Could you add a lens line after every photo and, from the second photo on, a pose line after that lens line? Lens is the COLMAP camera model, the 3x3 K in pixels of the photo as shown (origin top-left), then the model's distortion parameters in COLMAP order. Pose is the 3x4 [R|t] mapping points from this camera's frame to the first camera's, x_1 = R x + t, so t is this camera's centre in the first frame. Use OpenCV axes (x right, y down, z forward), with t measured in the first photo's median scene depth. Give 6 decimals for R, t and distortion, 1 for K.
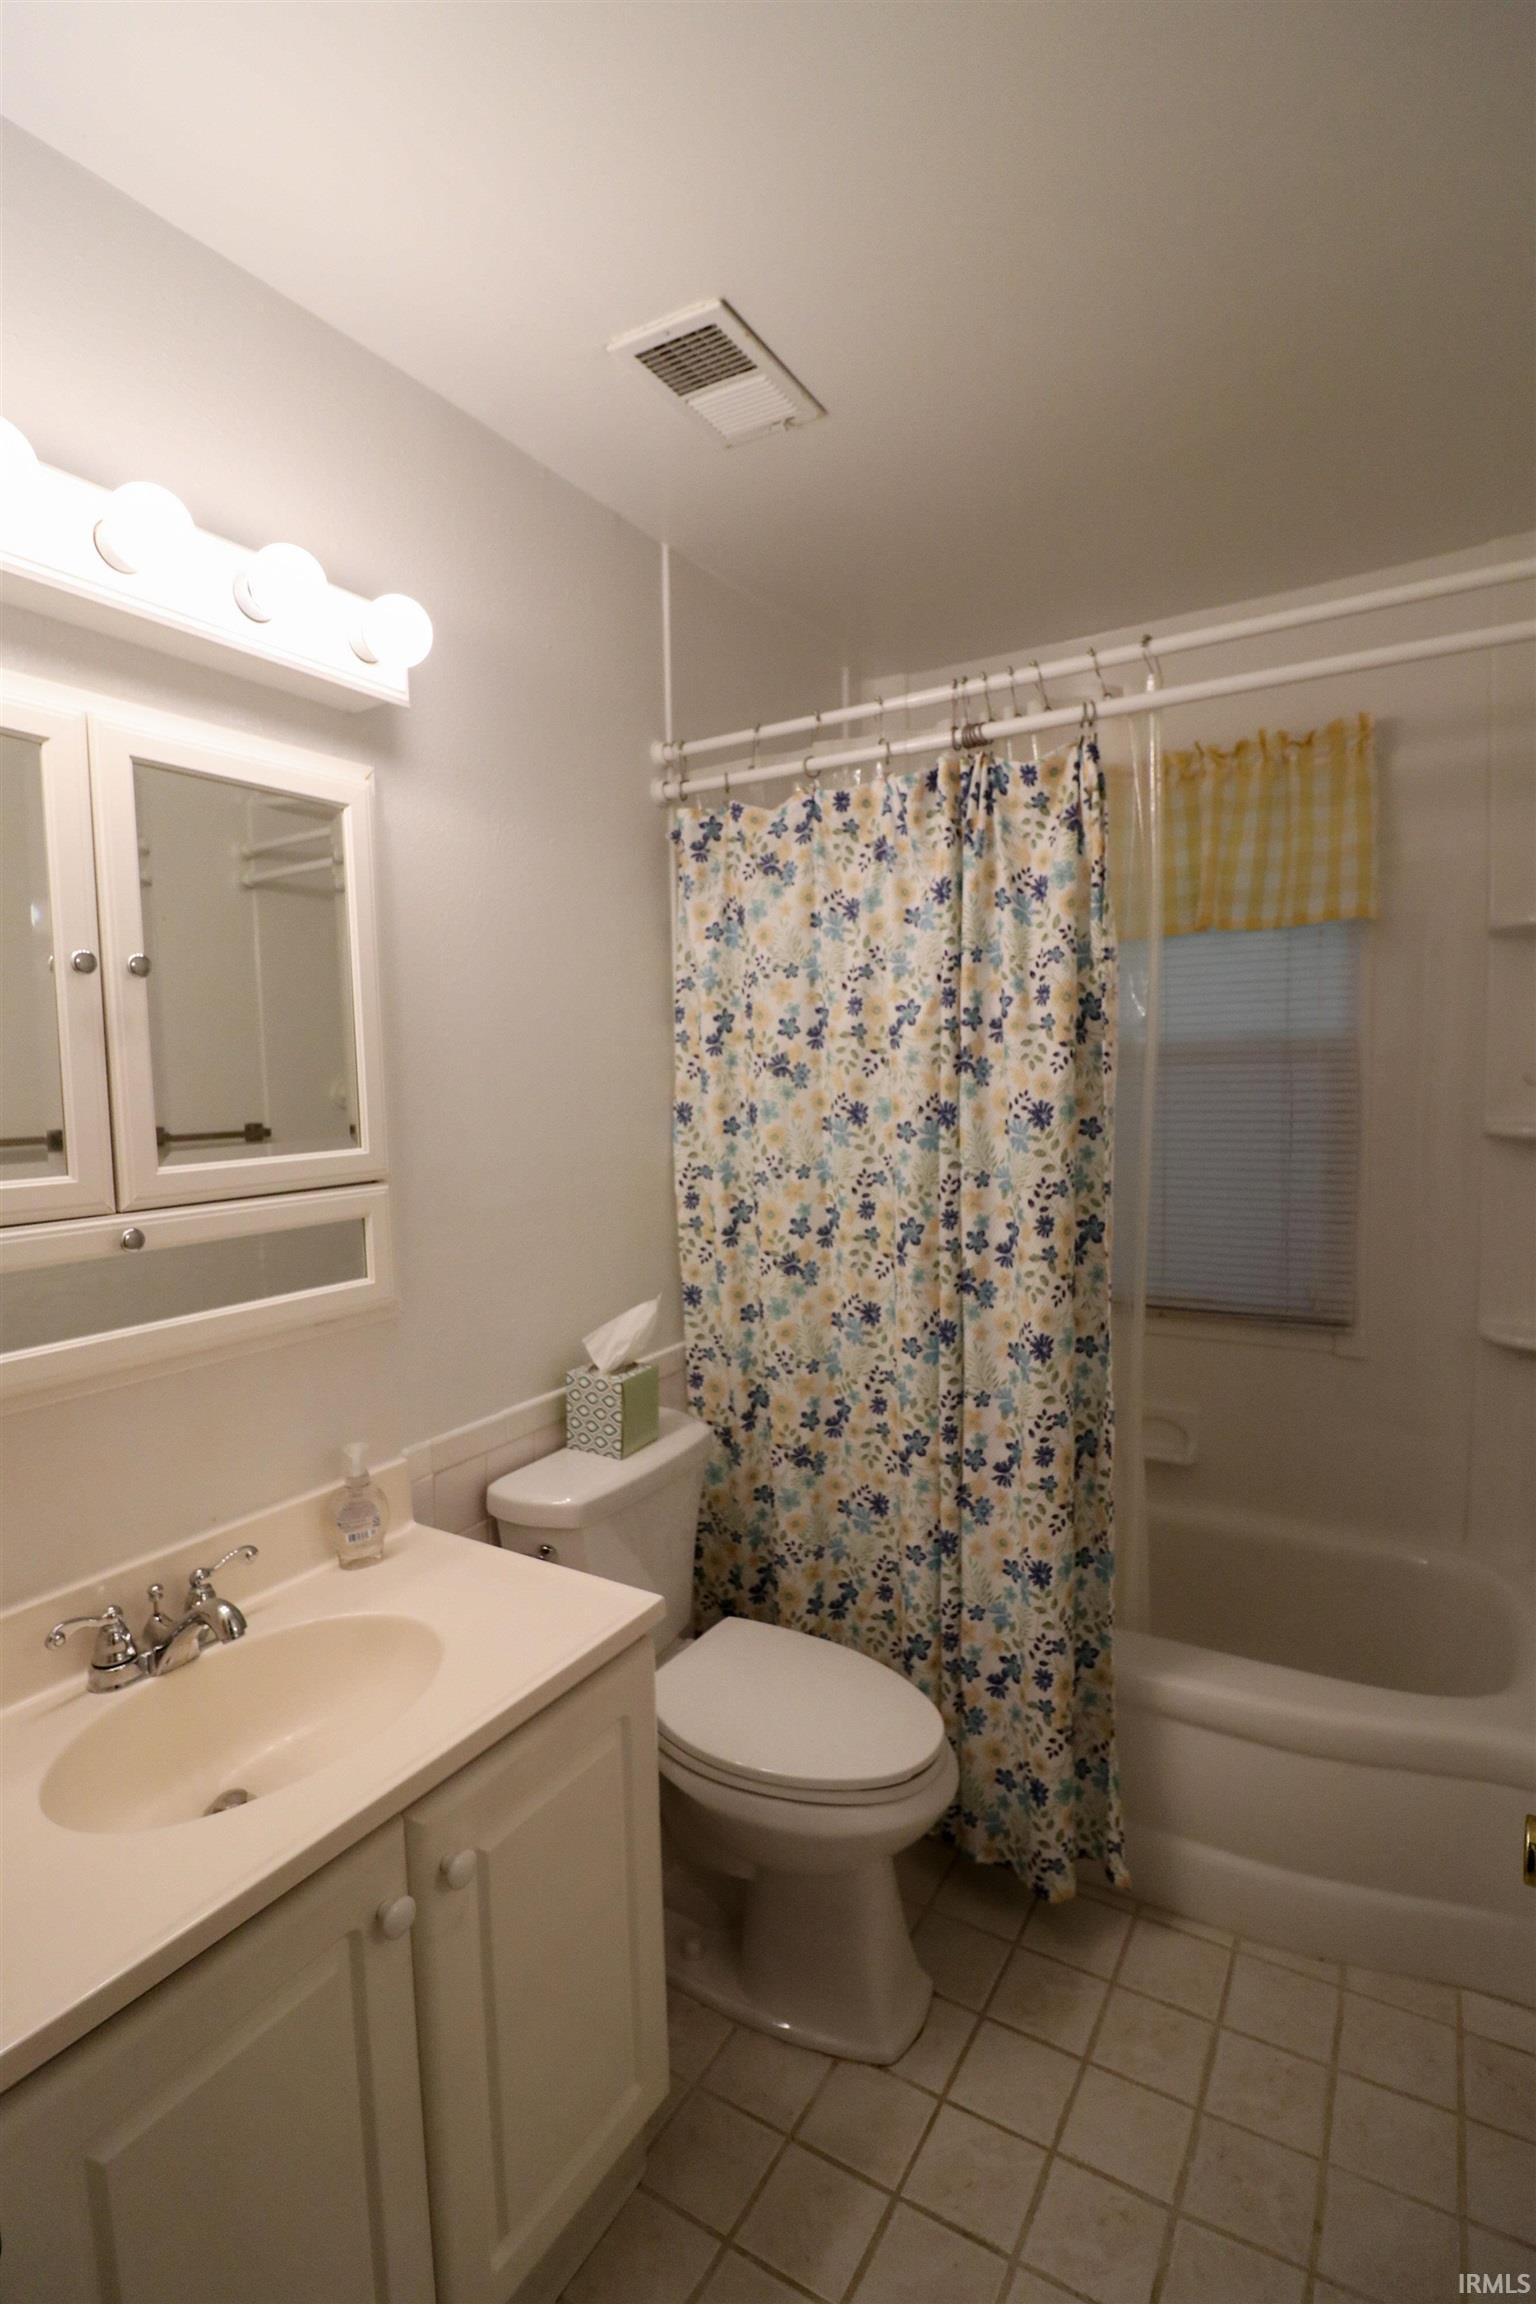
lens RADIAL K [[1066.1, 0, 768.0], [0, 1066.1, 1152.0], [0, 0, 1]] dist [0.002629, -0.015453]
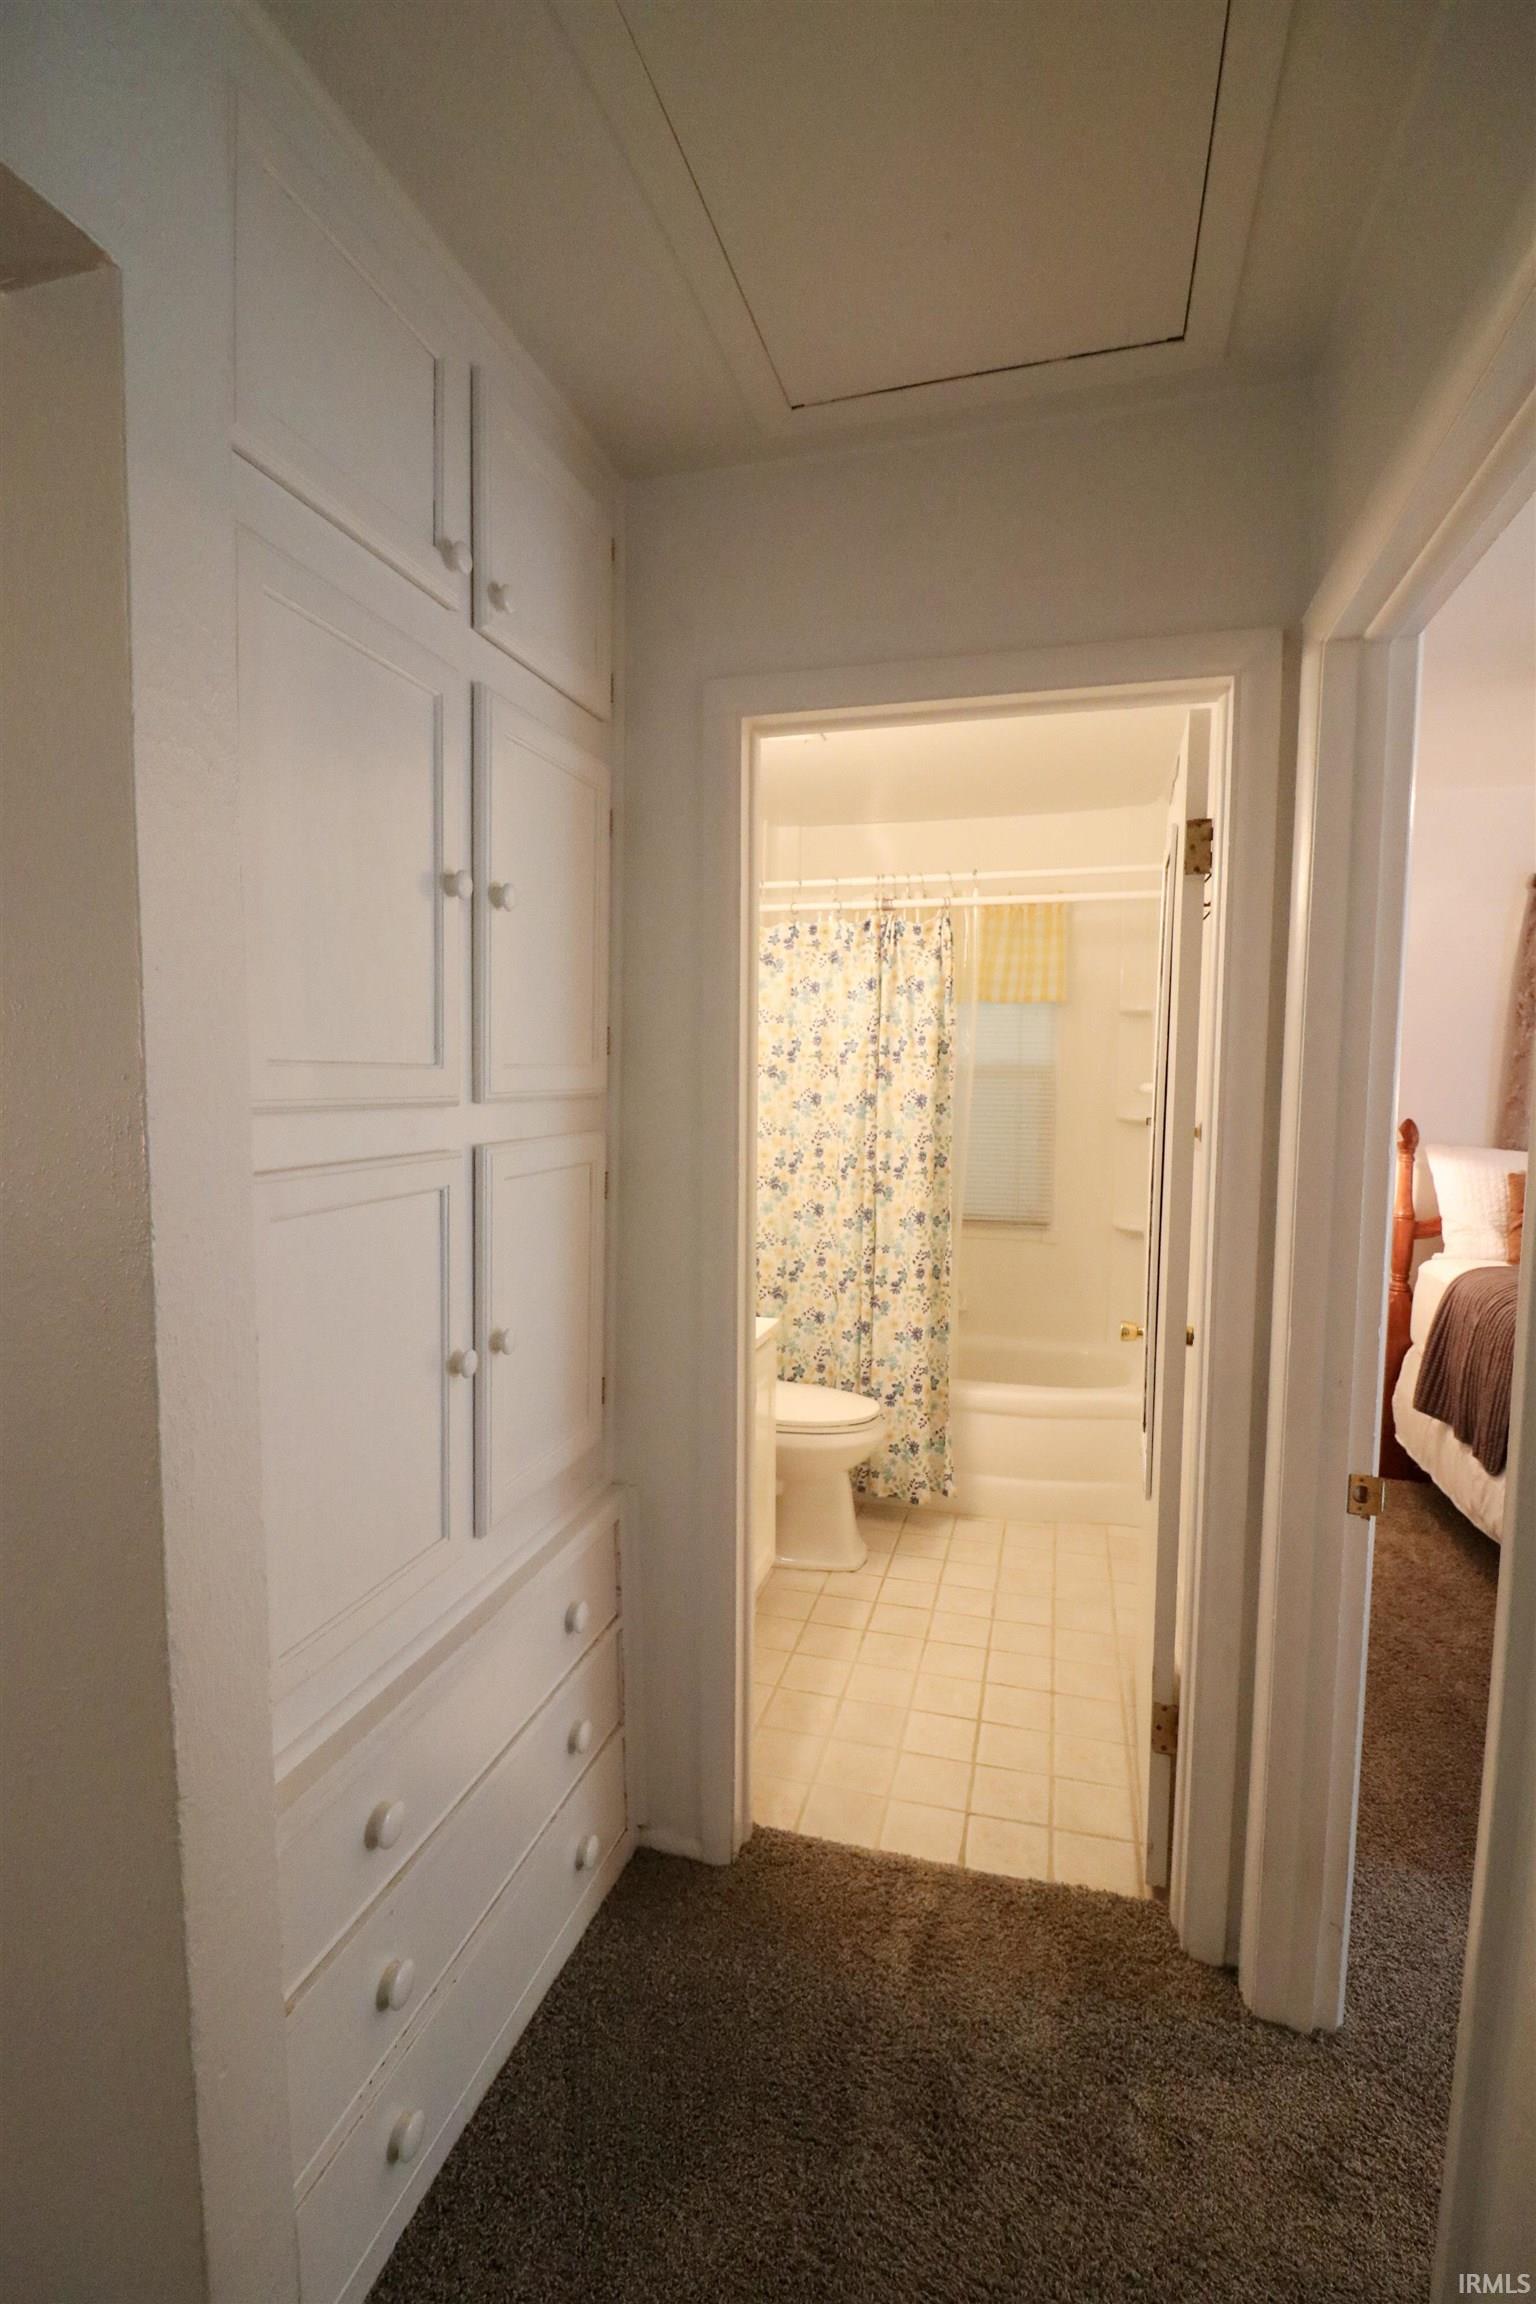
lens RADIAL K [[1066.1, 0, 768.0], [0, 1066.1, 1152.0], [0, 0, 1]] dist [0.002629, -0.015453]
pose [[0.961797, 0.008891, 0.273618, -0.529125], [-0.008479, 0.999960, -0.002690, 0.064269], [-0.273631, 0.000267, 0.961835, -0.786877]]
